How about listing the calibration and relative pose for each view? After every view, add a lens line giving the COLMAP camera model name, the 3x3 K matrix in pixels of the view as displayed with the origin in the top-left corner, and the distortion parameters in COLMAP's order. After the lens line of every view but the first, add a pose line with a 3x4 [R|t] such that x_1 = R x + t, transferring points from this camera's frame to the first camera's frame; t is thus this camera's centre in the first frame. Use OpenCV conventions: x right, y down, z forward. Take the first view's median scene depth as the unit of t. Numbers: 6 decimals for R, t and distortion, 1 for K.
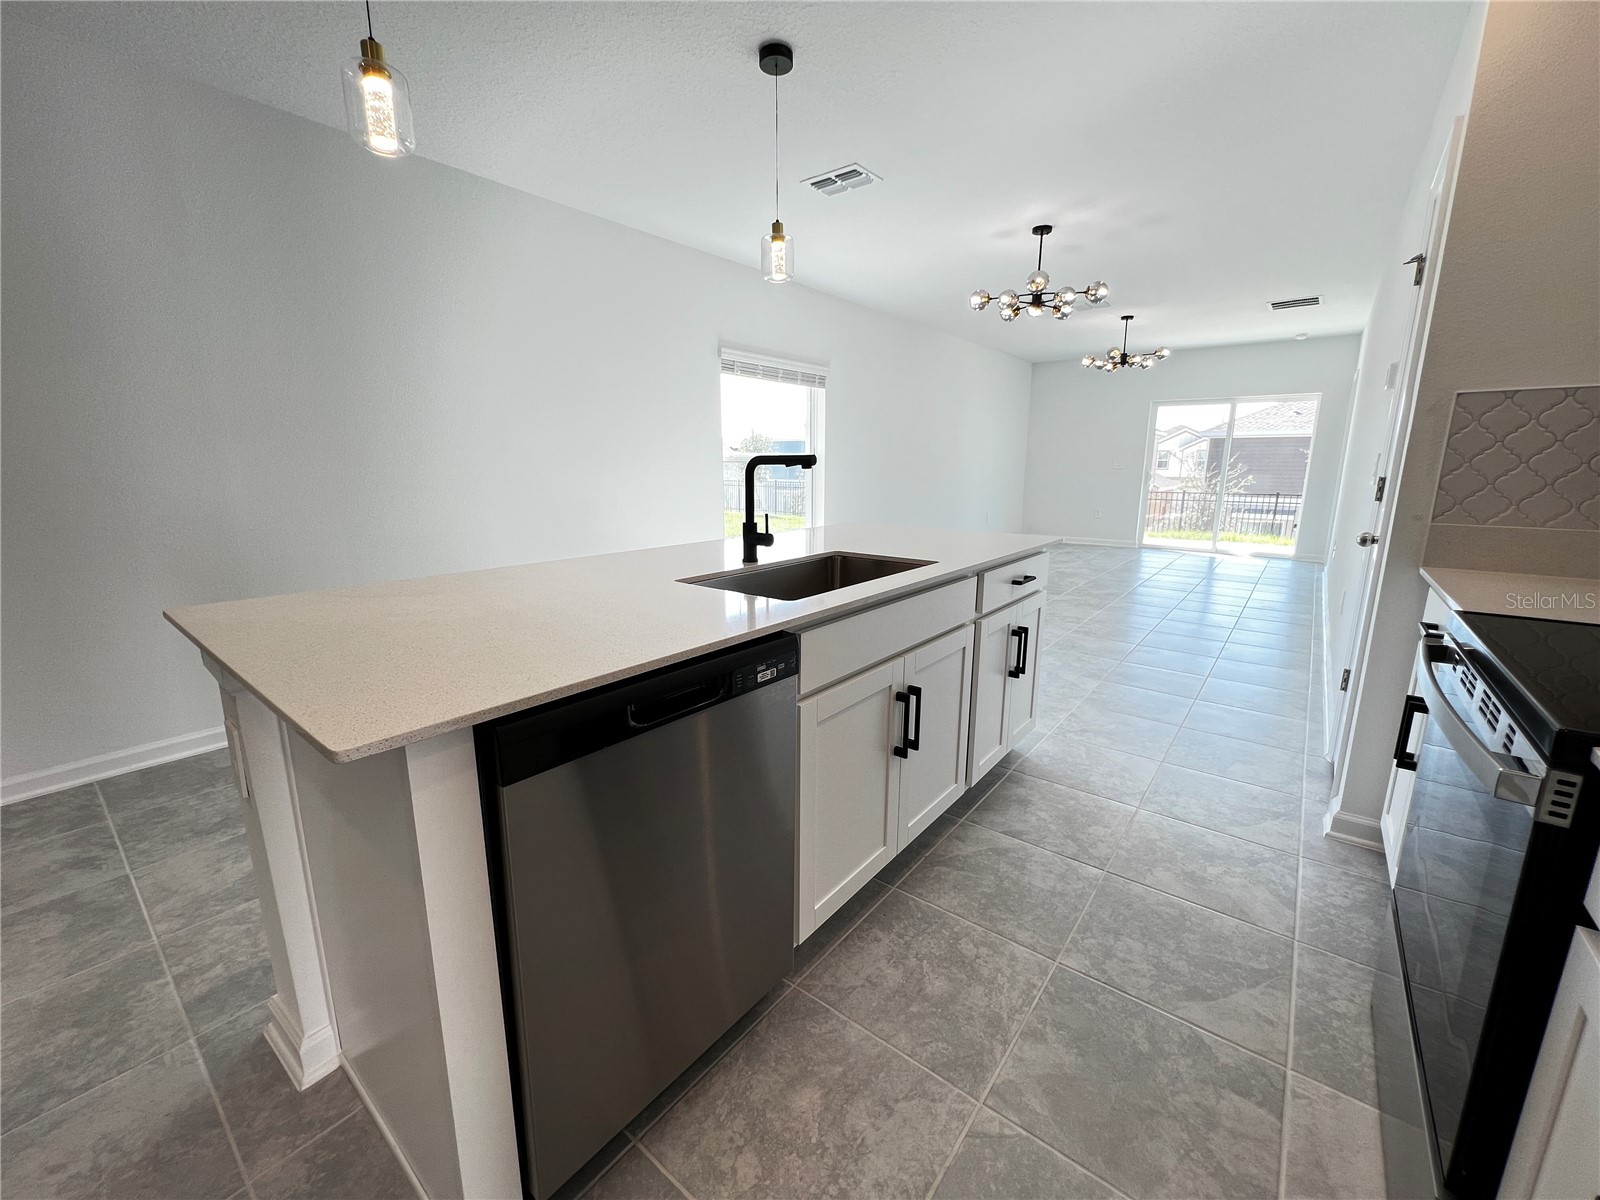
lens RADIAL K [[645.4, 0, 795.7], [0, 645.4, 598.1], [0, 0, 1]] dist [-0.006468, 0.001930]
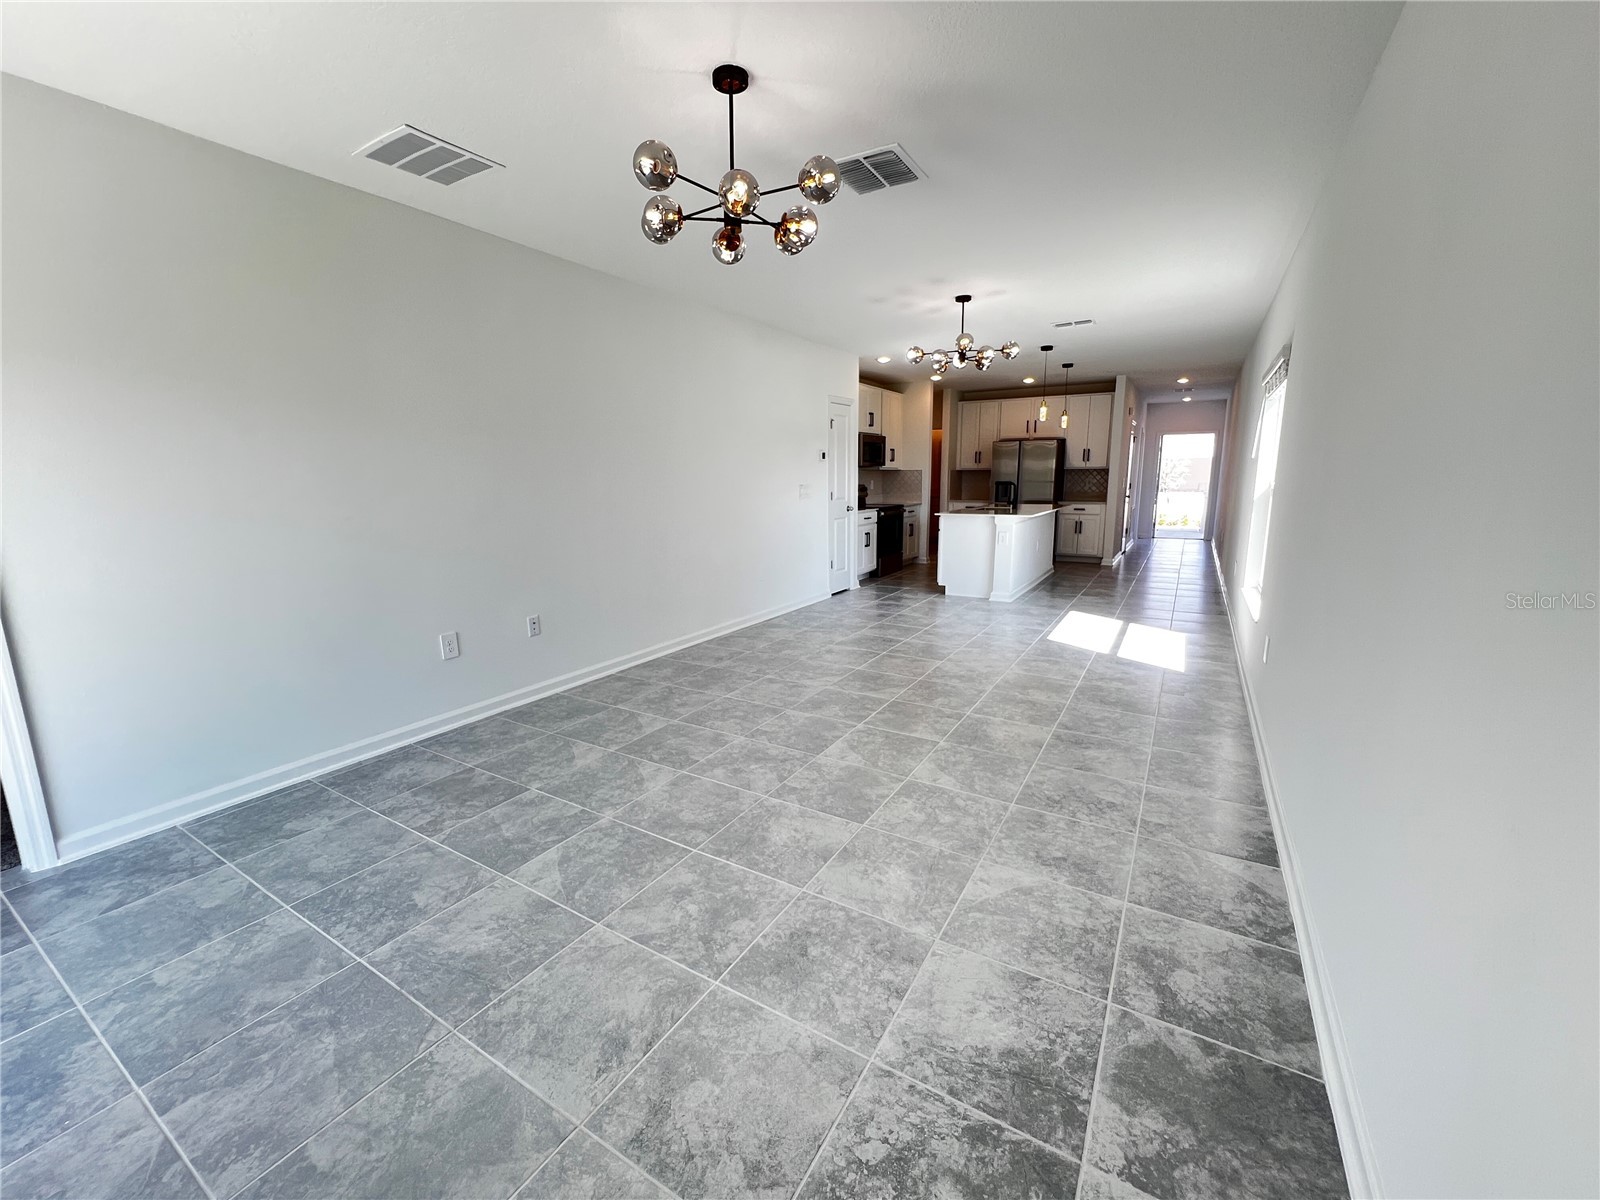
lens RADIAL K [[645.4, 0, 795.4], [0, 645.4, 599.5], [0, 0, 1]] dist [-0.006468, 0.001930]
pose [[-0.991568, 0.034166, -0.125004, 2.024970], [-0.017172, 0.921470, 0.388070, -1.207979], [0.128446, 0.386945, -0.913113, 5.317964]]
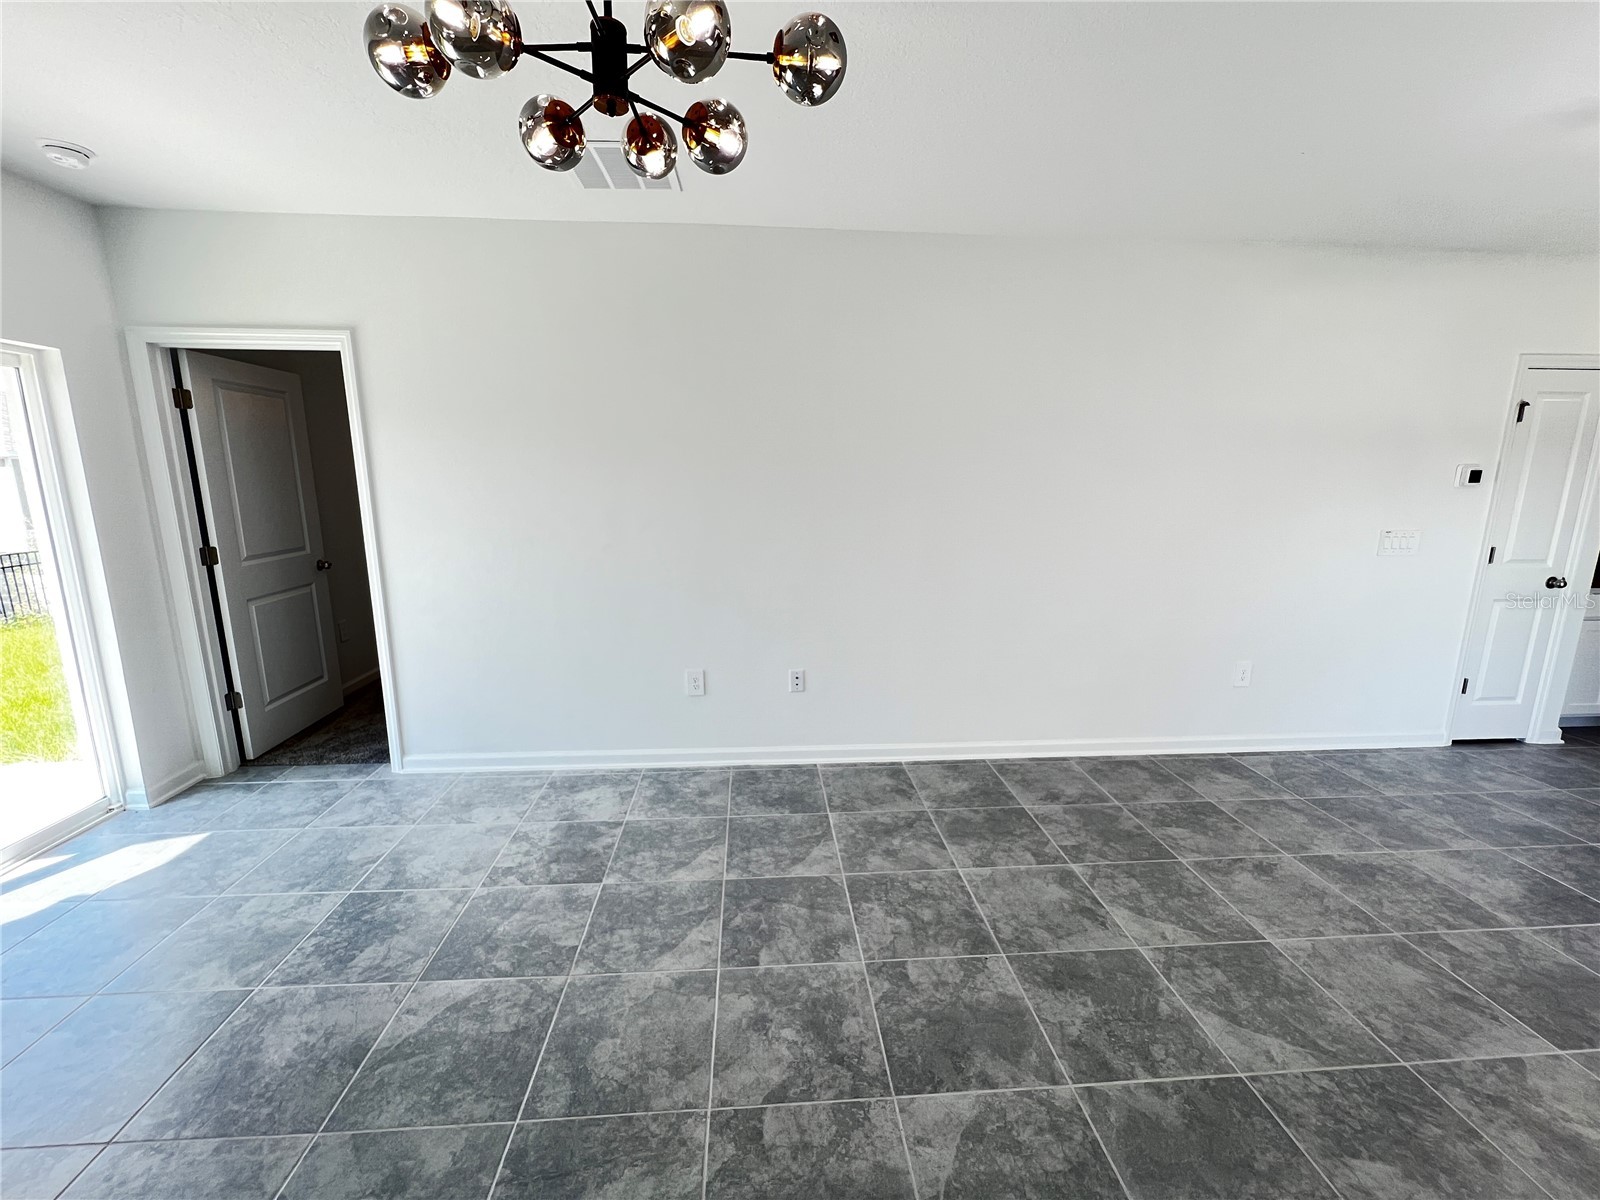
lens RADIAL K [[645.4, 0, 797.8], [0, 645.4, 597.7], [0, 0, 1]] dist [-0.006468, 0.001930]
pose [[-0.678472, -0.144501, 0.720274, 1.279667], [0.146972, 0.933942, 0.325809, -1.103413], [-0.719774, 0.326912, -0.612417, 4.280854]]
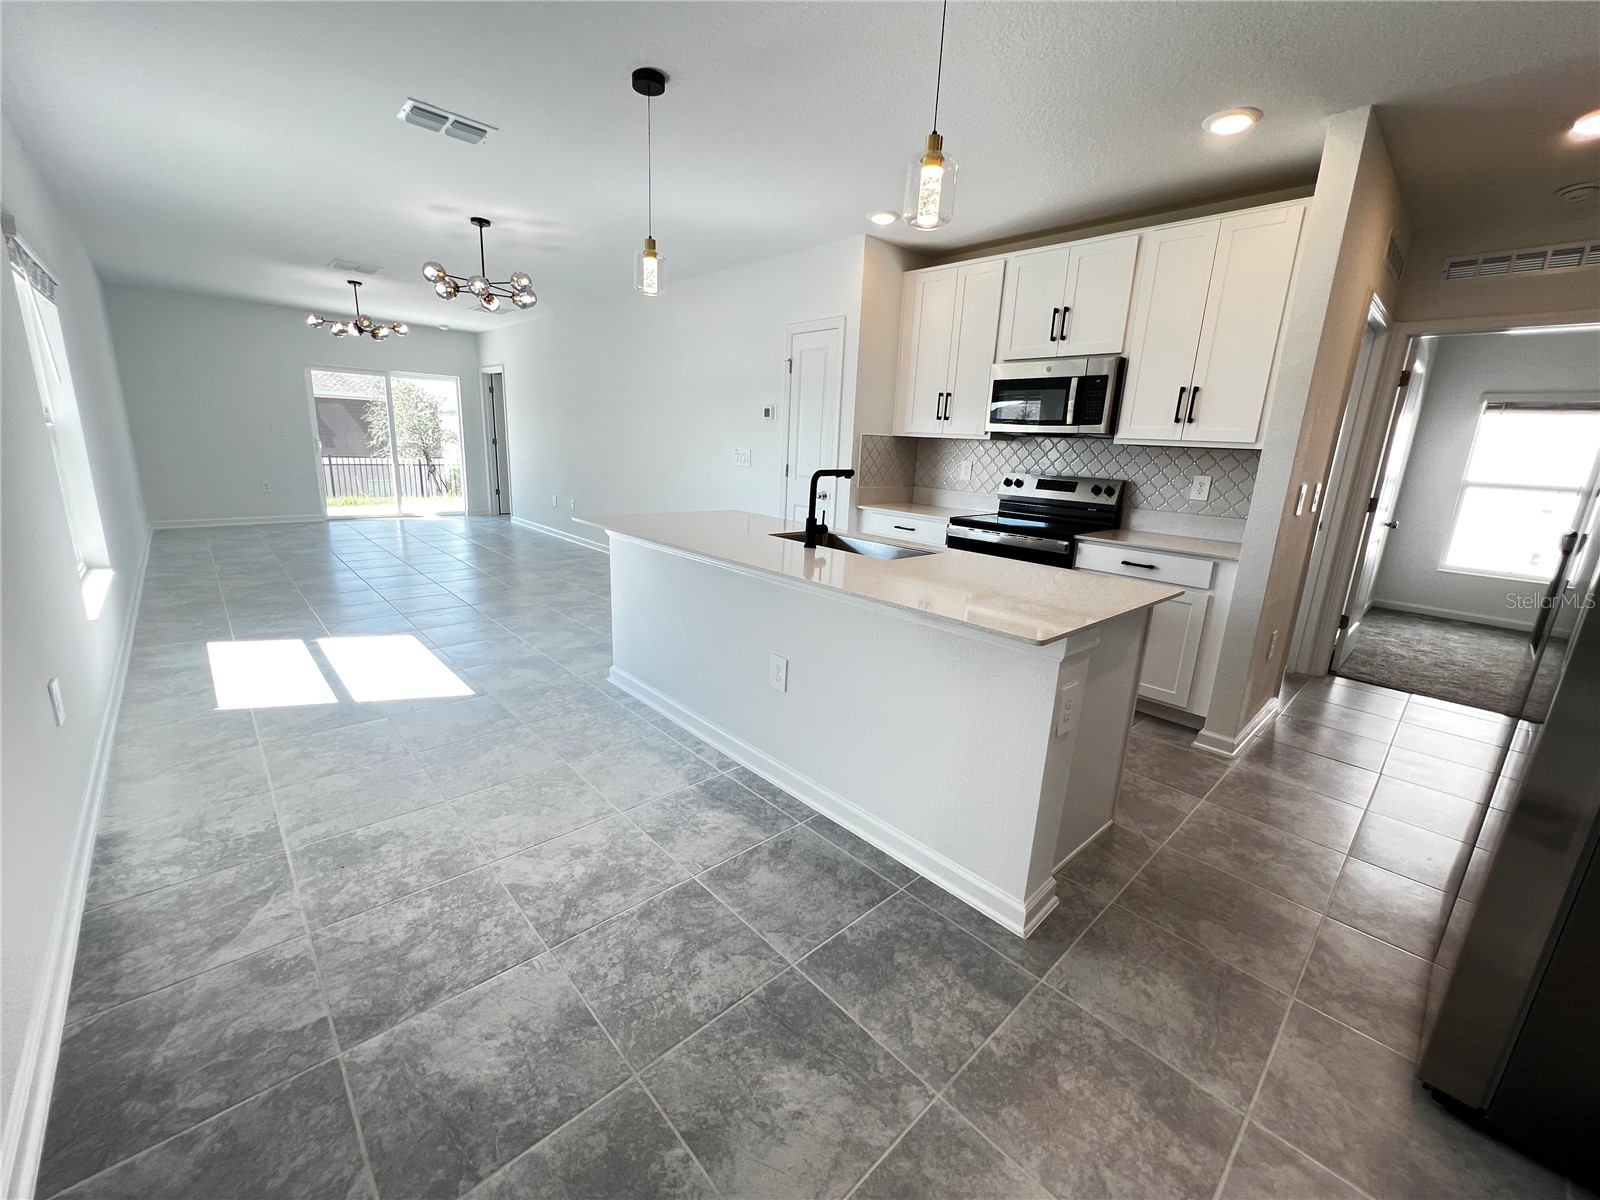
lens RADIAL K [[645.4, 0, 800.5], [0, 645.4, 597.8], [0, 0, 1]] dist [-0.006468, 0.001930]
pose [[0.141211, -0.228638, 0.963216, -1.604299], [0.160397, 0.965394, 0.205640, -0.269627], [-0.976899, 0.125459, 0.172997, 0.912322]]
